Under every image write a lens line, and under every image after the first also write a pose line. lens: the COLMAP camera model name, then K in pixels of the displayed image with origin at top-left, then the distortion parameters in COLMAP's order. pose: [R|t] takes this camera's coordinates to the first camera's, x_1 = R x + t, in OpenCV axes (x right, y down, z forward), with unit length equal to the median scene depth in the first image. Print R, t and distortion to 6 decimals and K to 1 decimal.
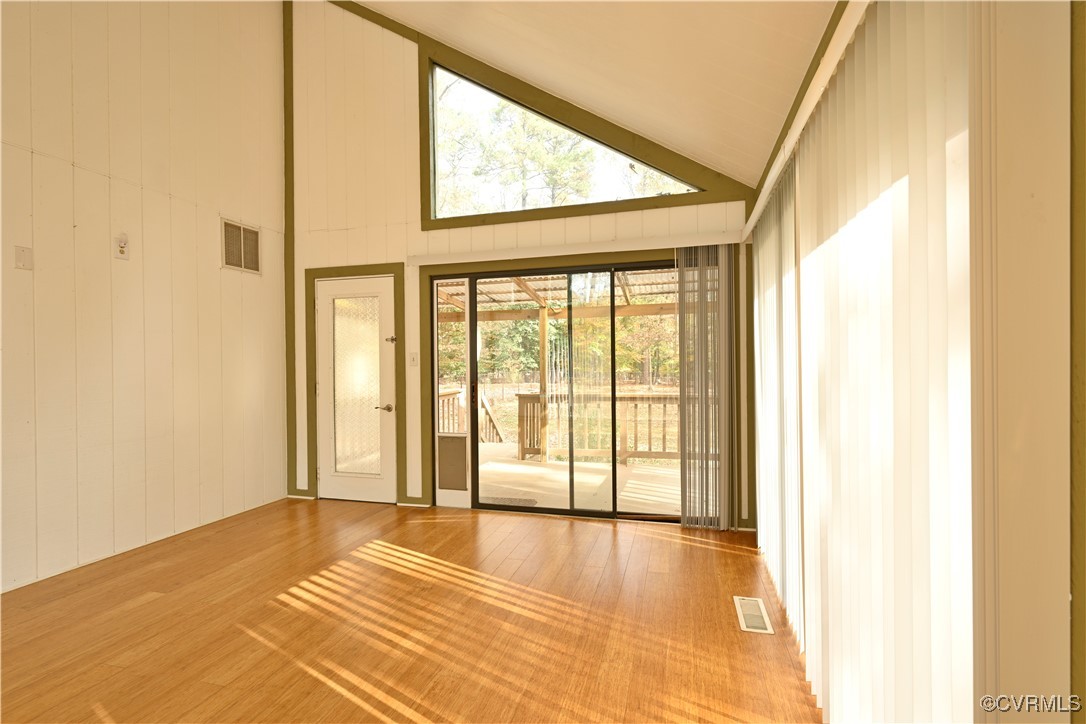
lens RADIAL K [[501.5, 0, 544.7], [0, 501.5, 364.5], [0, 0, 1]] dist [0.002831, 0.000419]
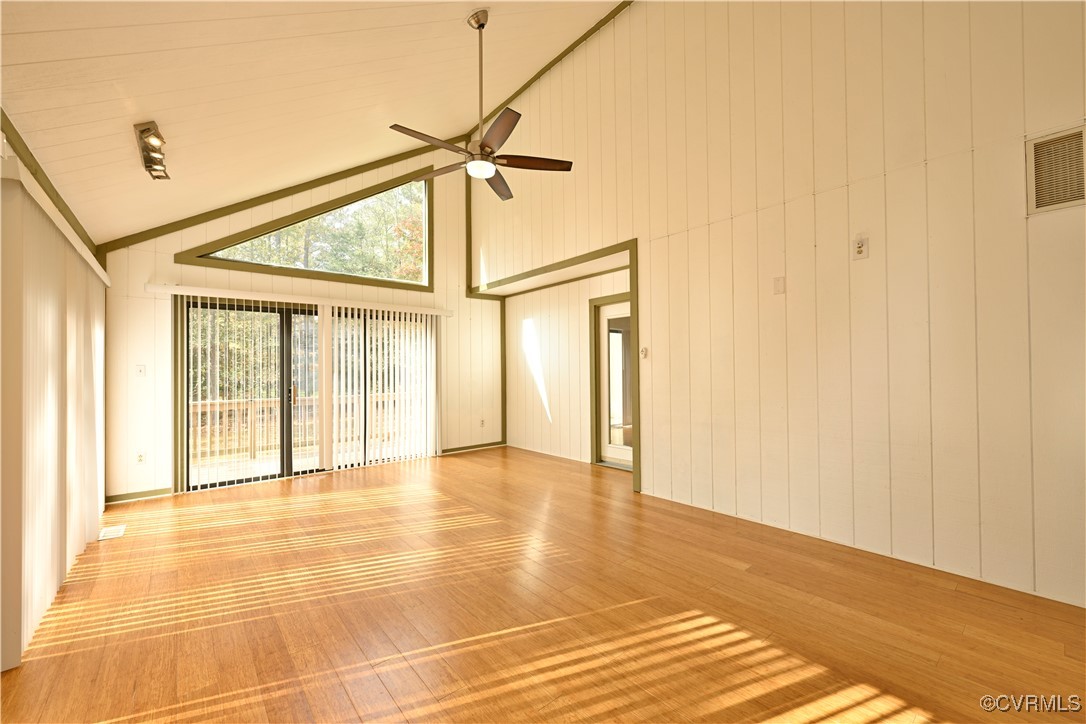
lens RADIAL K [[435.9, 0, 544.9], [0, 435.9, 365.4], [0, 0, 1]] dist [0.013055, -0.000118]
pose [[-0.560495, 0.010366, -0.828093, 0.295418], [0.012318, 0.999915, 0.004180, -0.009994], [0.828066, -0.007858, -0.560575, 1.172813]]
